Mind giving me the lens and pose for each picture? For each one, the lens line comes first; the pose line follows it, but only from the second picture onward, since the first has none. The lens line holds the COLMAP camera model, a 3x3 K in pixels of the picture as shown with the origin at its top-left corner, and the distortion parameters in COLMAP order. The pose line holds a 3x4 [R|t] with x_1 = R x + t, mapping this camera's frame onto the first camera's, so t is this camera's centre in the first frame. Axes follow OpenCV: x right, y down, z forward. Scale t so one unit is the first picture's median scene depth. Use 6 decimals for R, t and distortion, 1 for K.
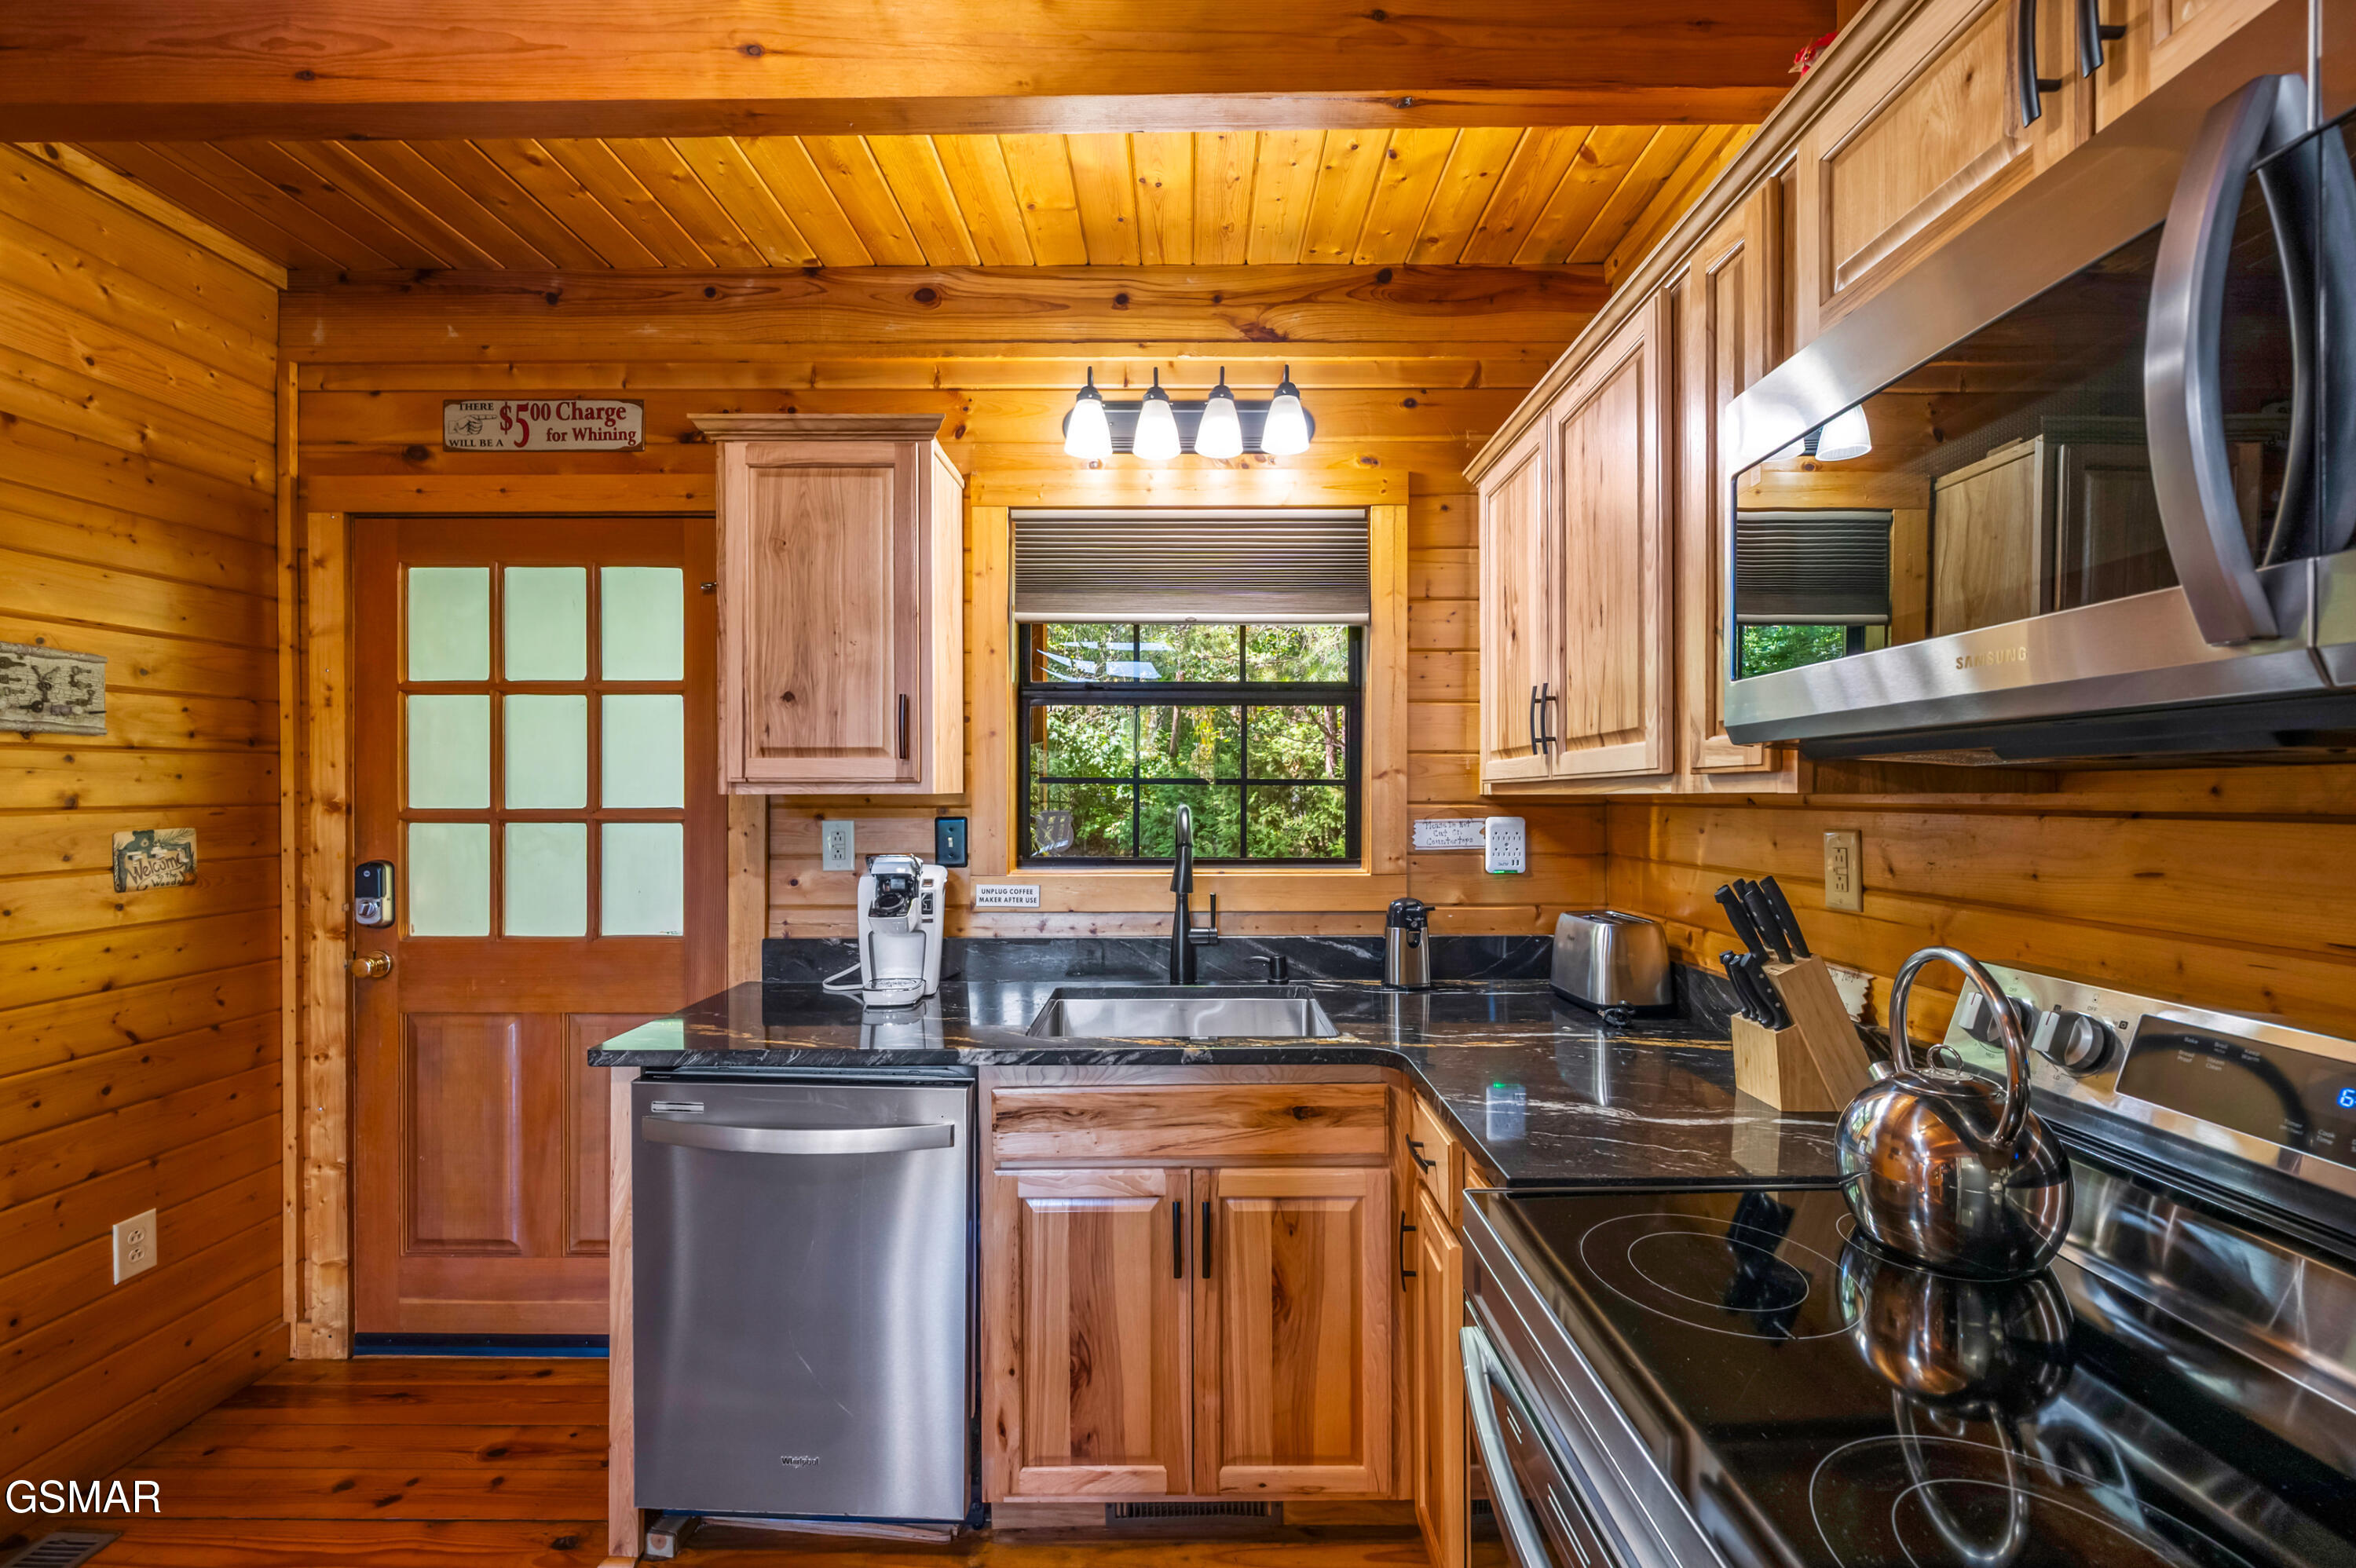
lens RADIAL K [[959.5, 0, 1190.8], [0, 959.5, 798.3], [0, 0, 1]] dist [0.000521, 0.000126]
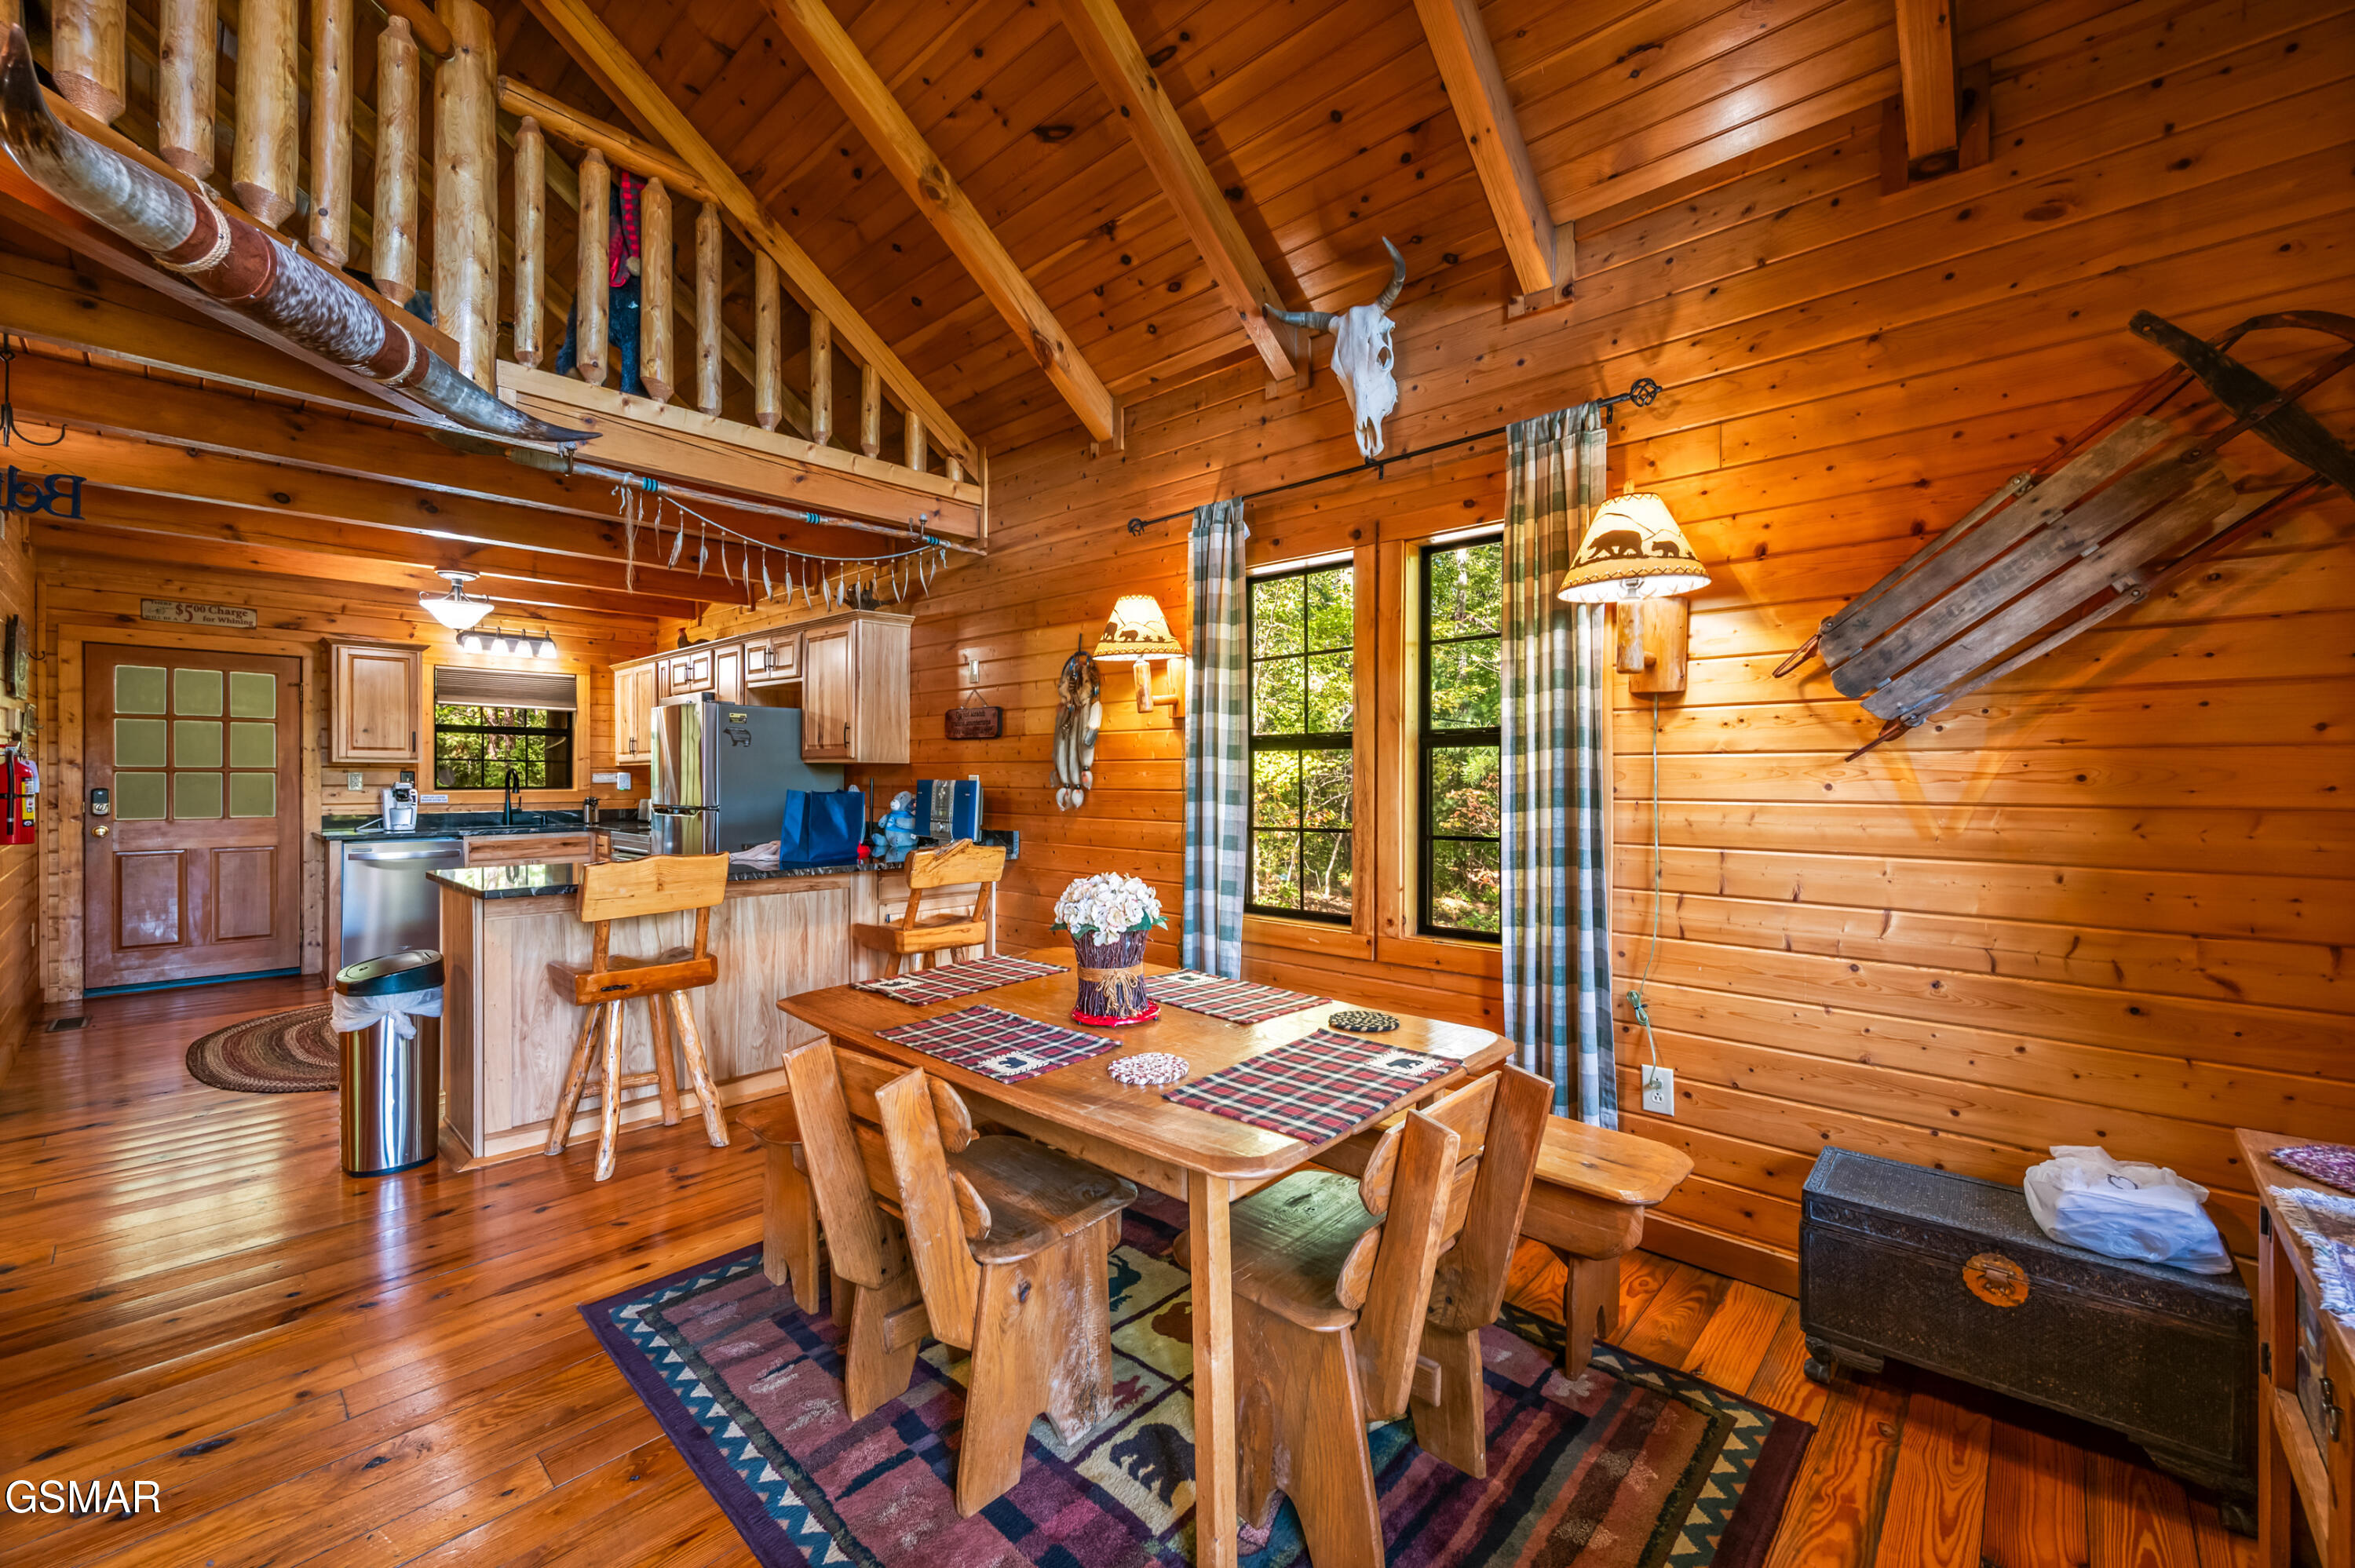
lens RADIAL K [[947.2, 0, 1173.1], [0, 947.2, 783.6], [0, 0, 1]] dist [-0.000296, 0.000427]
pose [[0.680493, -0.001462, 0.732753, -0.767940], [0.000826, 0.999999, 0.001228, 0.054494], [-0.732754, -0.000230, 0.680494, -2.580913]]
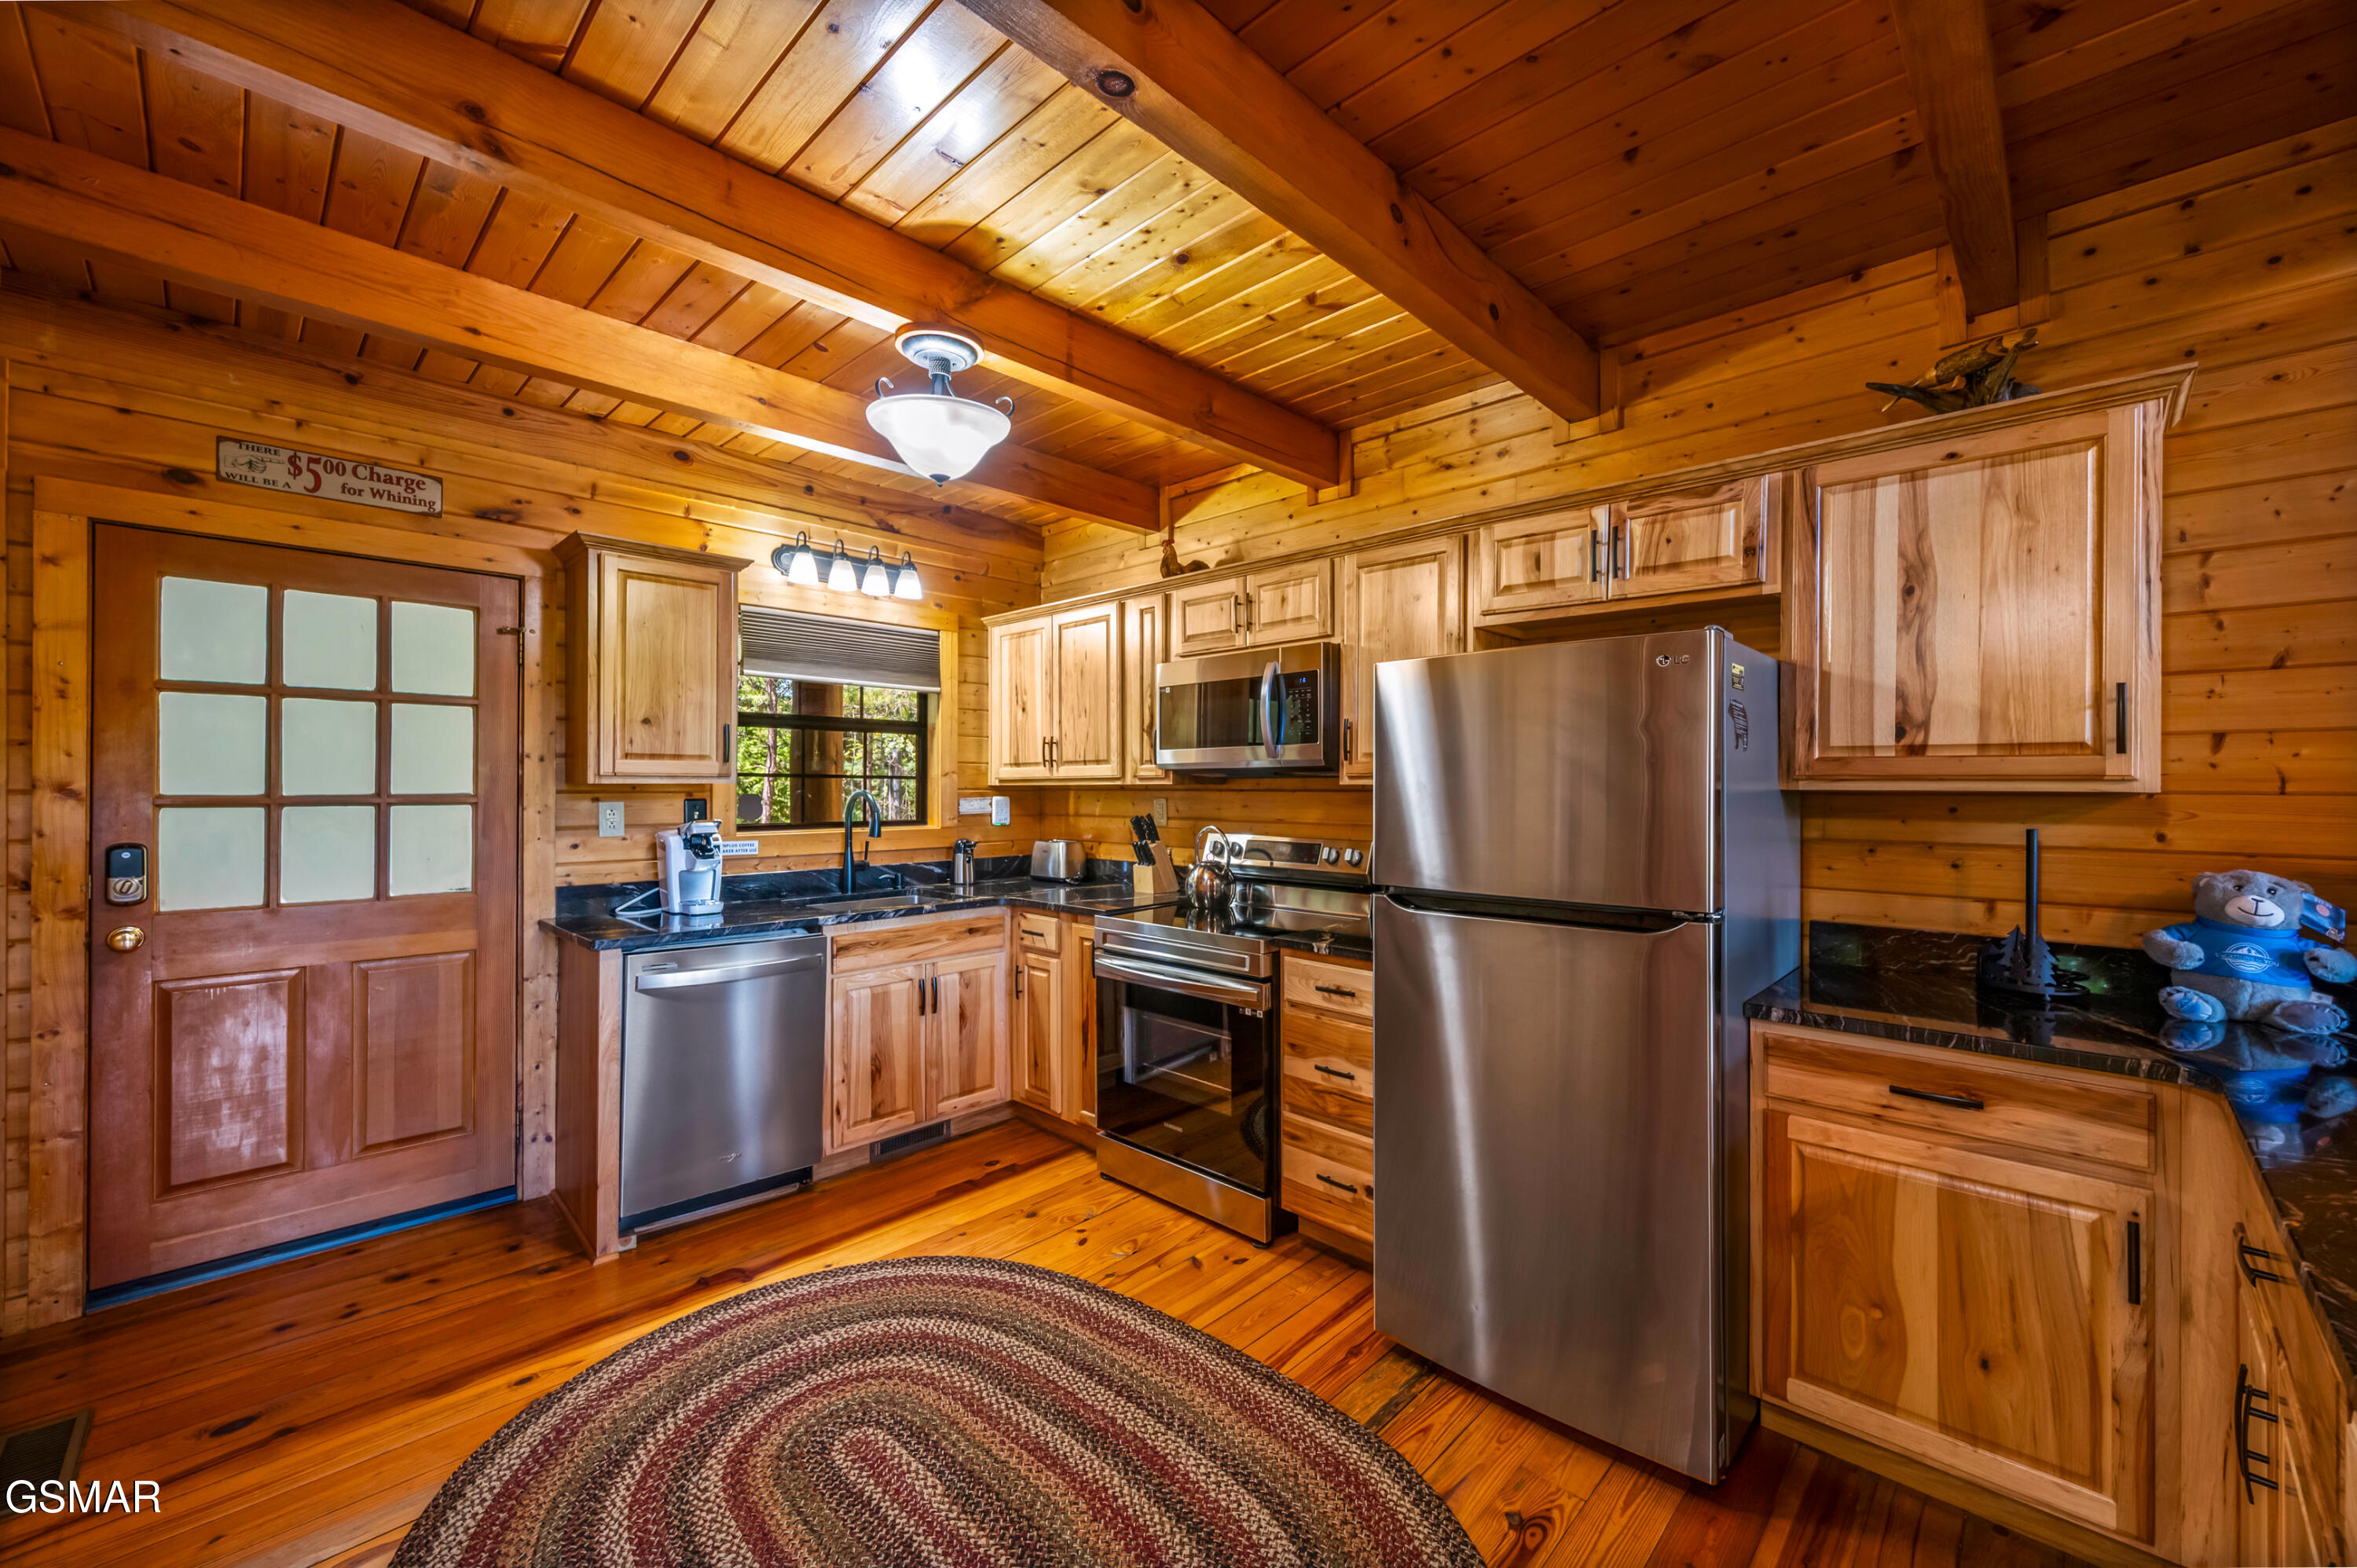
lens RADIAL K [[926.8, 0, 1183.7], [0, 926.8, 784.1], [0, 0, 1]] dist [-0.000101, -0.000271]
pose [[0.693003, 0.003717, 0.720925, -0.783475], [0.001994, 0.999973, -0.007073, 0.008096], [-0.720932, 0.006339, 0.692976, -0.589465]]
